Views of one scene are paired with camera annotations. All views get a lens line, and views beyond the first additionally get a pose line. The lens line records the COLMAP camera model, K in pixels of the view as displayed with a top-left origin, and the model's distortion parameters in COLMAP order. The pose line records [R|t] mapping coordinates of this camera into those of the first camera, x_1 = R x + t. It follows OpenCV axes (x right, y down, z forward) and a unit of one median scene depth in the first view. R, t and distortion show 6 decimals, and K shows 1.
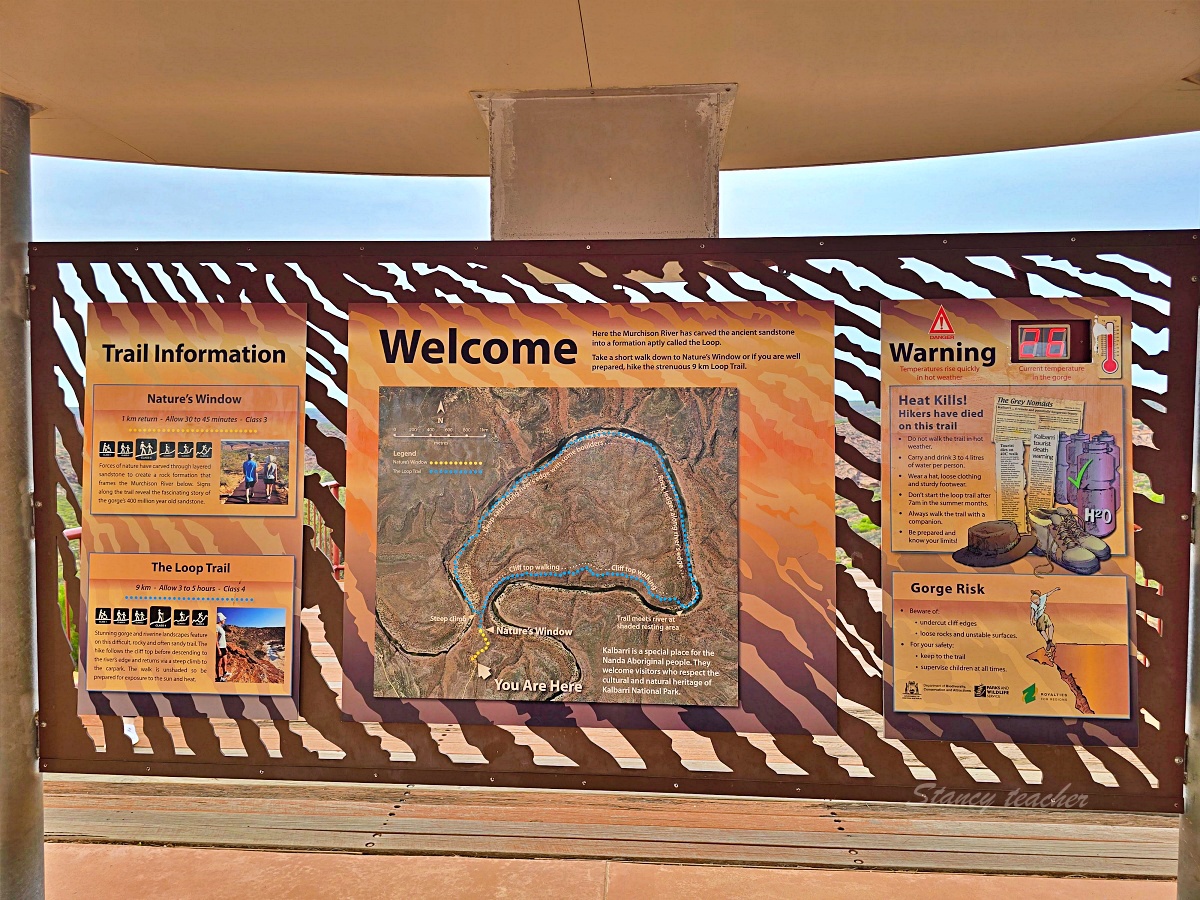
lens RADIAL K [[777.2, 0, 602.3], [0, 777.2, 459.3], [0, 0, 1]] dist [0.074635, -0.076428]
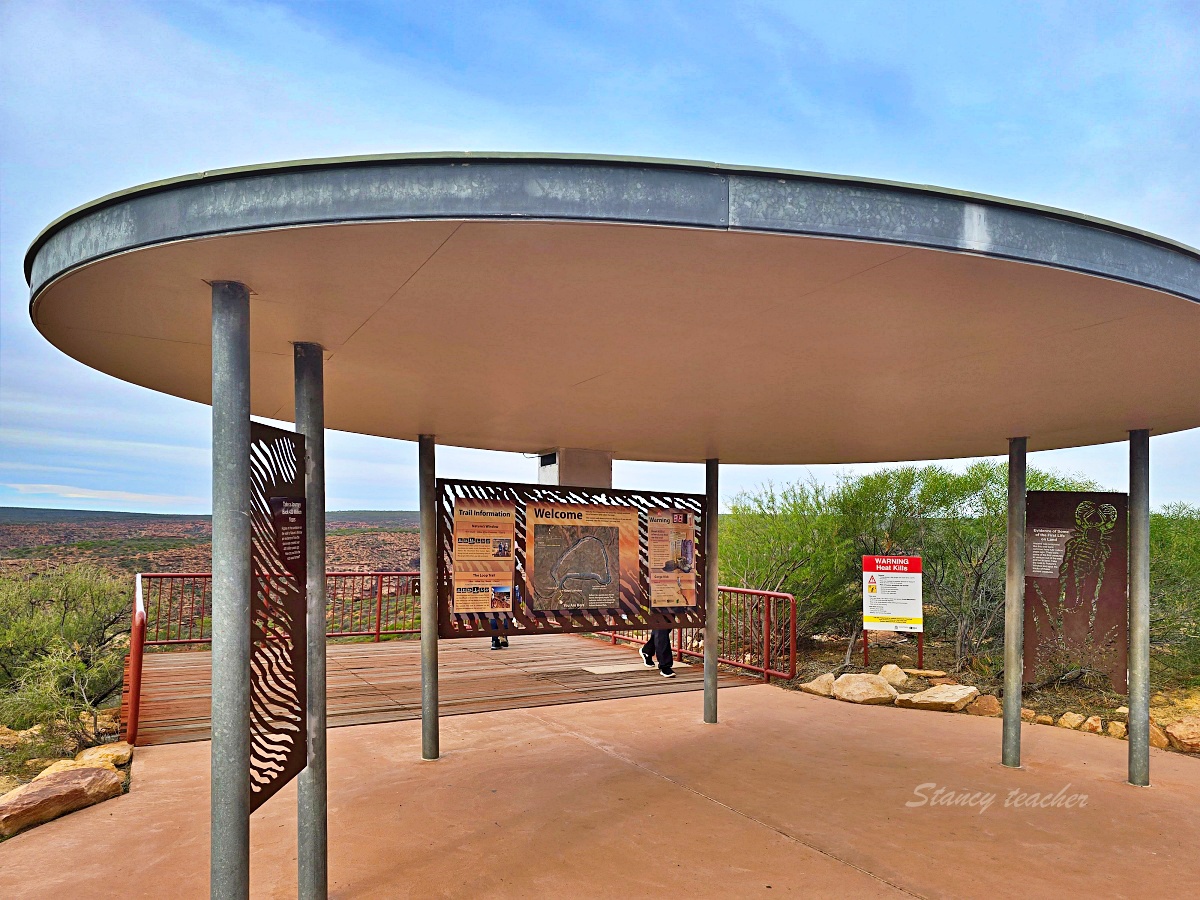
lens RADIAL K [[777.2, 0, 602.3], [0, 777.2, 459.3], [0, 0, 1]] dist [0.074635, -0.076428]
pose [[0.835123, 0.070943, 0.545469, -2.026610], [-0.000405, 0.991727, -0.128361, 0.072680], [-0.550063, 0.106977, 0.828243, -2.211009]]
